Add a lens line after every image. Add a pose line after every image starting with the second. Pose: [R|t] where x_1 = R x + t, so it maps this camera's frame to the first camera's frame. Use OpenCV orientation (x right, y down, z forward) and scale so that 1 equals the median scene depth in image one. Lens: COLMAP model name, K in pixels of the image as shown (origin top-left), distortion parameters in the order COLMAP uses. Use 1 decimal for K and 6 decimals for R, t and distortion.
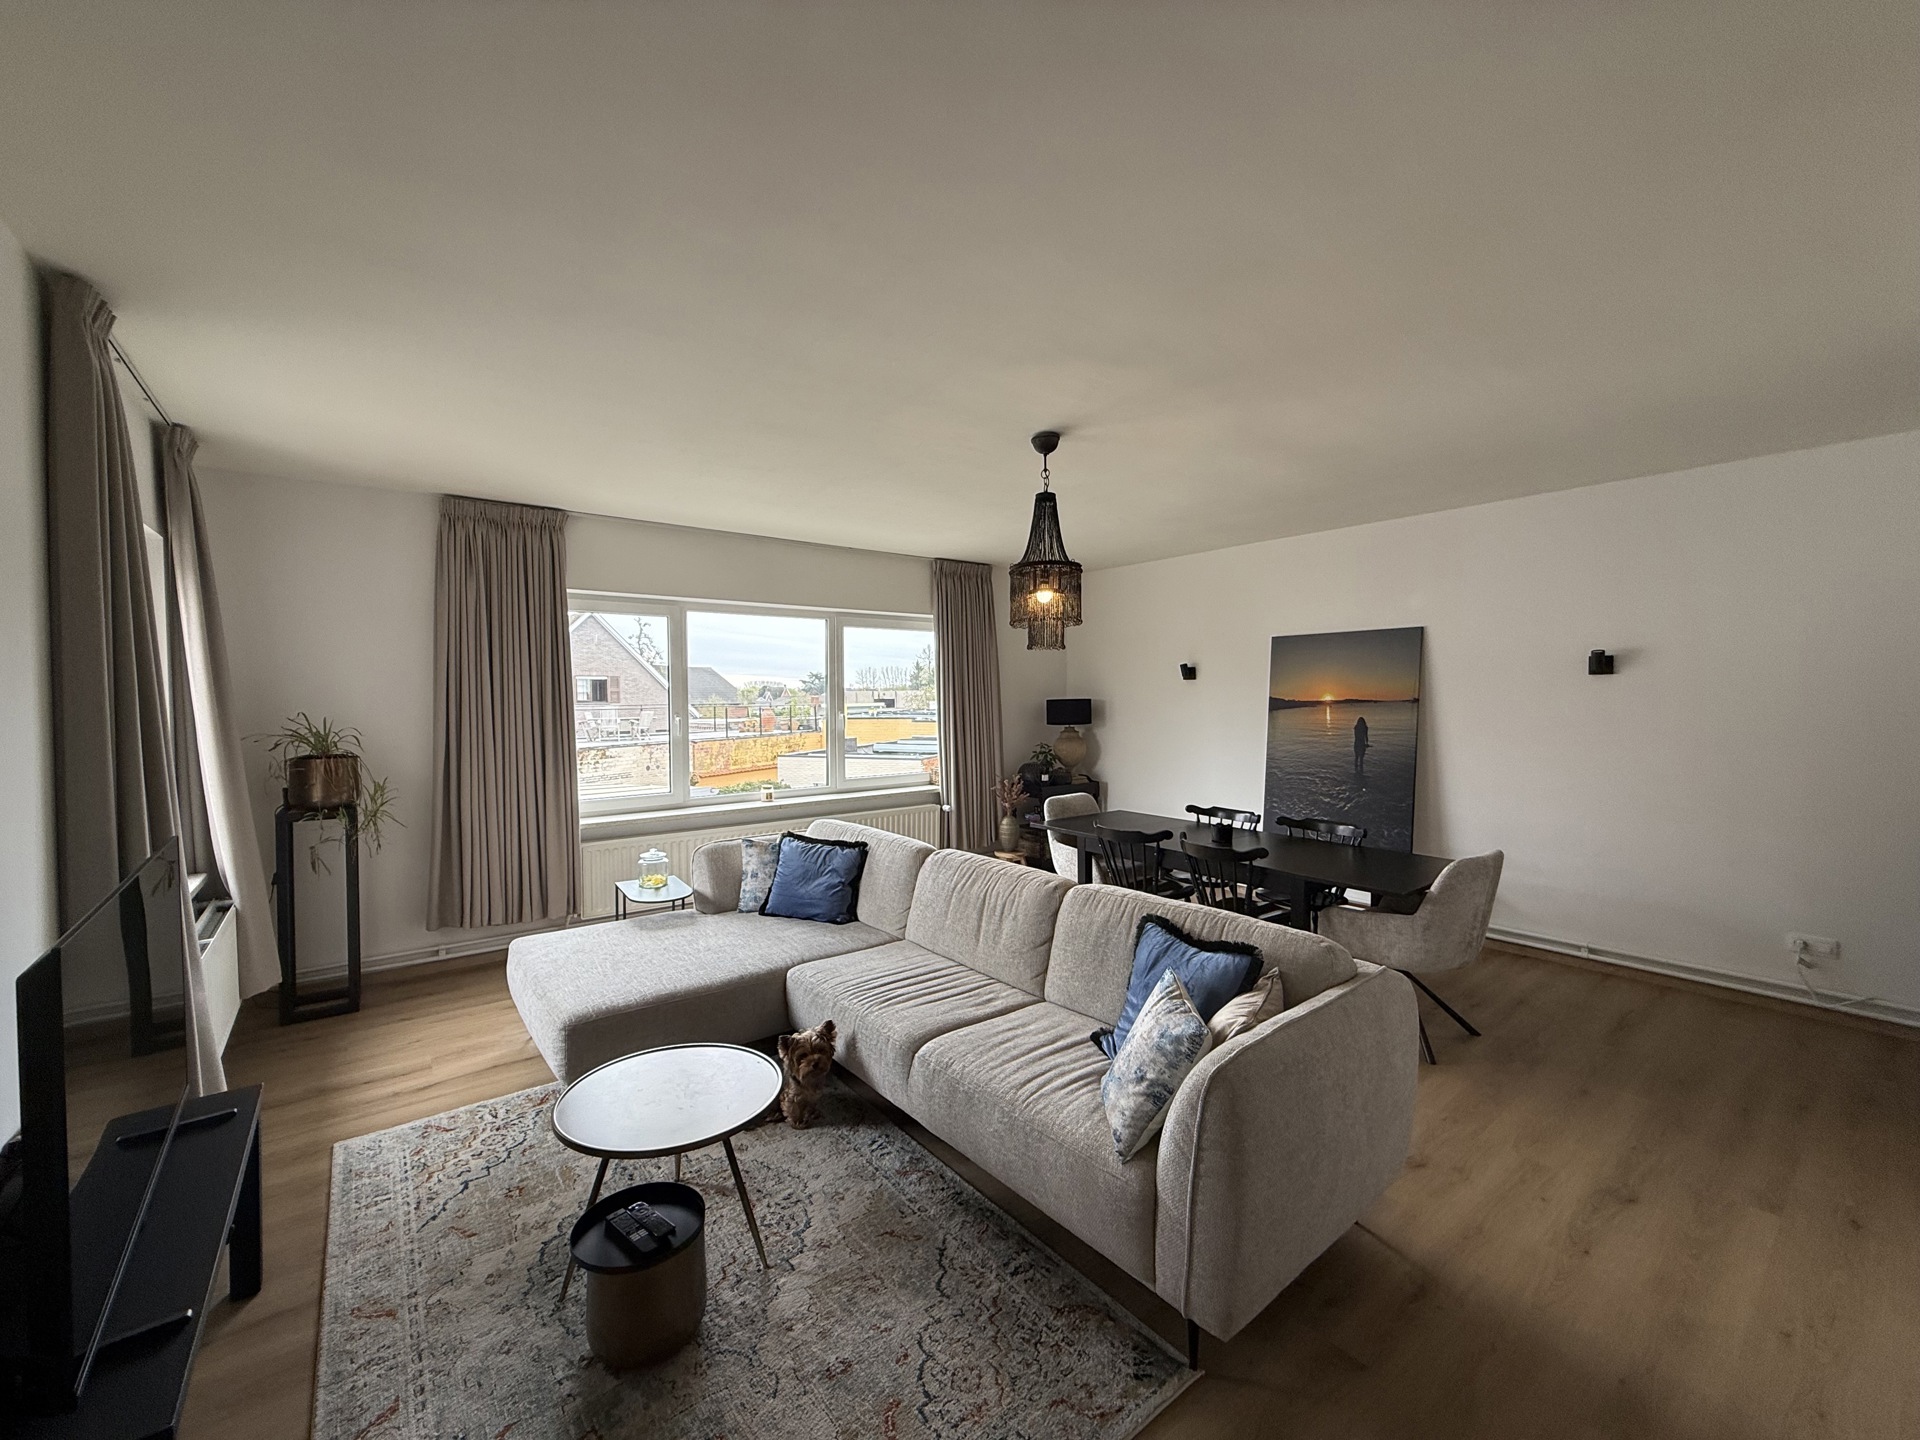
lens RADIAL K [[761.4, 0, 953.6], [0, 761.4, 719.7], [0, 0, 1]] dist [-0.000183, -0.000038]
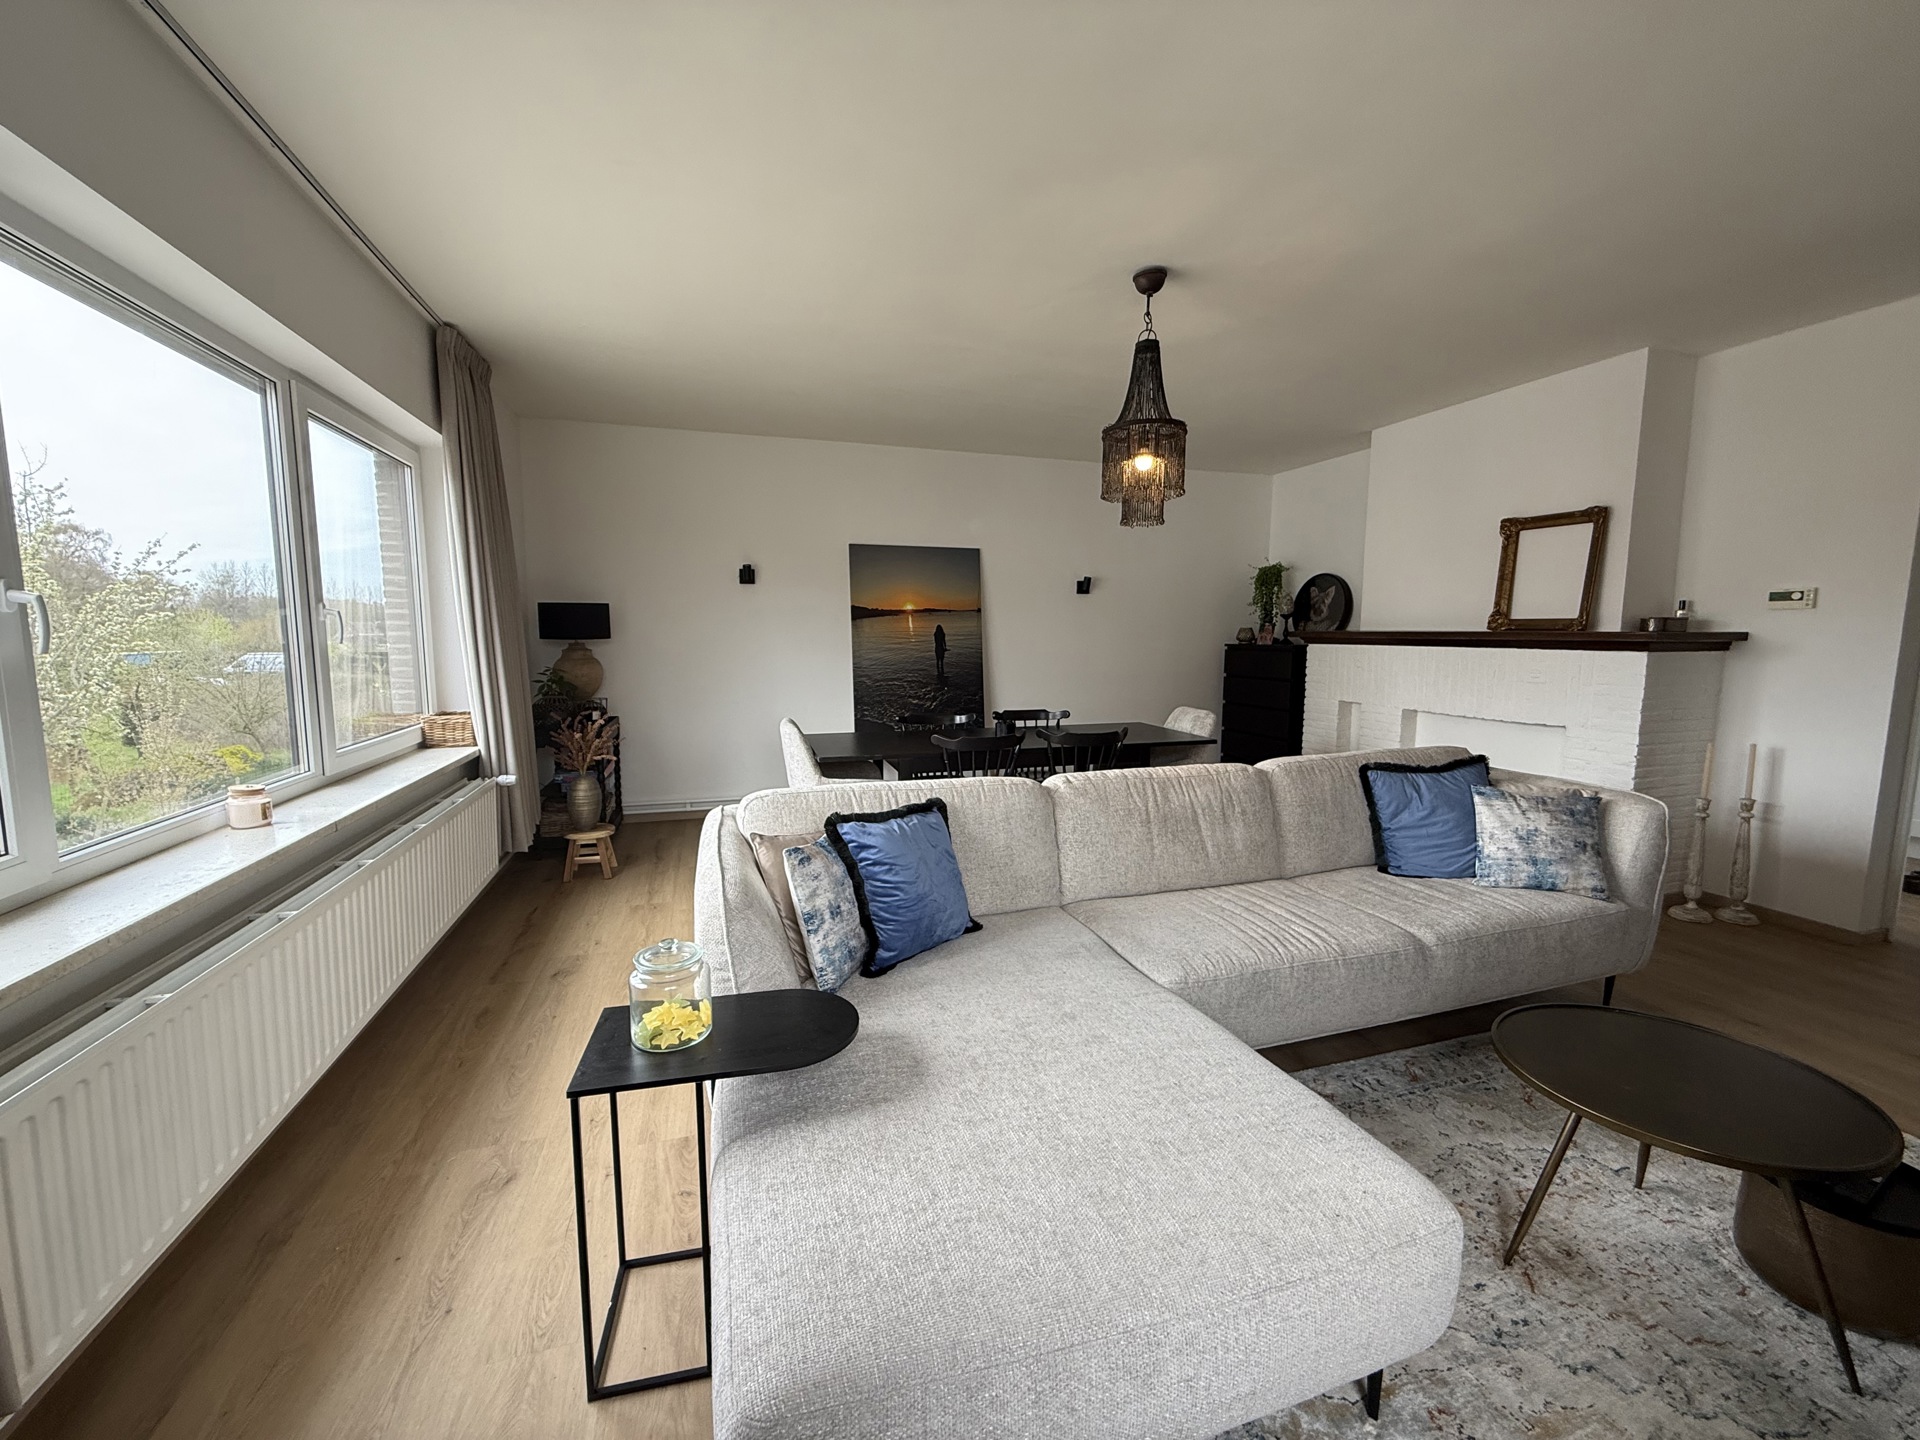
lens RADIAL K [[761.4, 0, 953.6], [0, 761.4, 719.7], [0, 0, 1]] dist [-0.000183, -0.000038]
pose [[0.347039, -0.098682, 0.932644, -0.634043], [0.024418, 0.995062, 0.096200, 0.034678], [-0.937533, -0.010612, 0.347735, 0.710192]]
